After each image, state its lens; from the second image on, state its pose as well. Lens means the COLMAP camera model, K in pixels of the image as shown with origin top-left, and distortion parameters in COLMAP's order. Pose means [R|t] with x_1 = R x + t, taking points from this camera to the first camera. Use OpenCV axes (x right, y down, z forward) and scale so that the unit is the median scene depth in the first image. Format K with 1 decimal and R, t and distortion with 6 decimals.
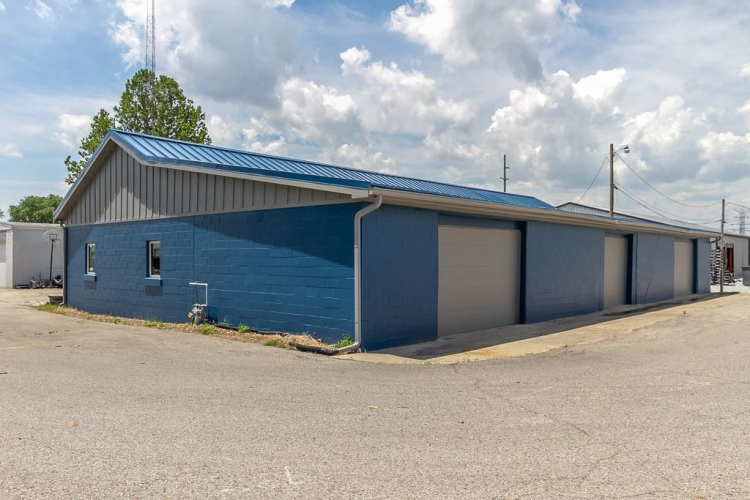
lens RADIAL K [[588.8, 0, 375.0], [0, 588.8, 250.0], [0, 0, 1]] dist [-0.006089, 0.001241]
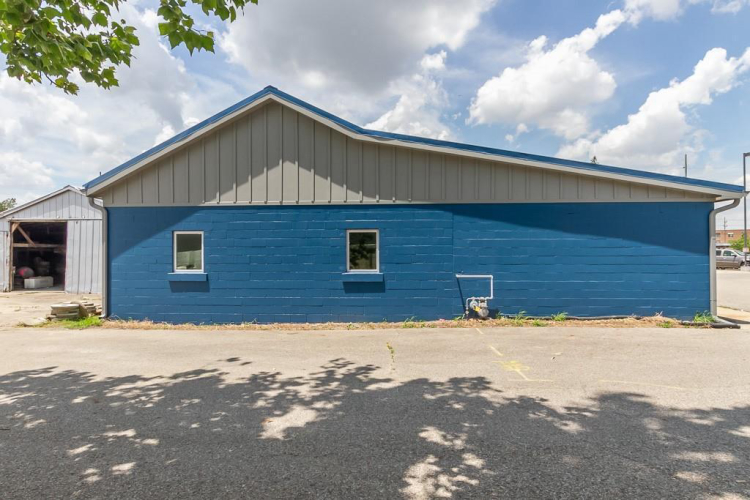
lens RADIAL K [[434.9, 0, 375.0], [0, 434.9, 250.0], [0, 0, 1]] dist [-0.000421, -0.000677]
pose [[0.774164, -0.004224, 0.632971, -0.143310], [-0.003056, 0.999941, 0.010411, 0.001487], [-0.632978, -0.009994, 0.774105, 0.093431]]
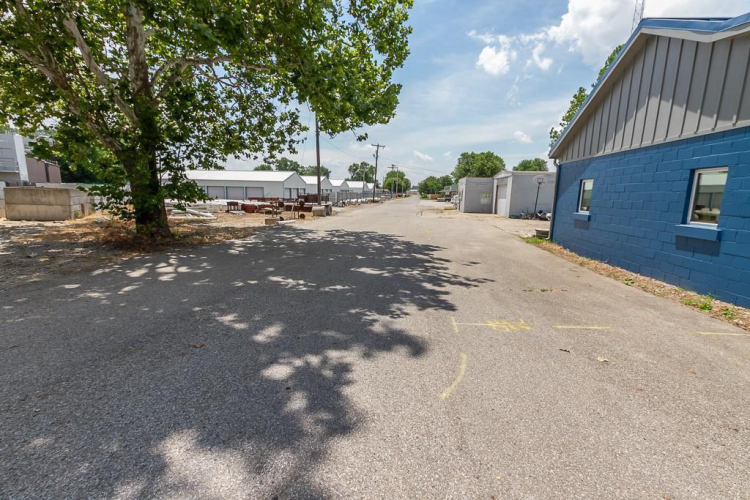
lens RADIAL K [[341.4, 0, 375.0], [0, 341.4, 250.0], [0, 0, 1]] dist [-0.001105, -0.000321]
pose [[0.596455, 0.141330, -0.790106, -0.054386], [-0.012164, 0.985854, 0.167162, 0.002769], [0.802555, -0.090093, 0.589737, 0.091461]]
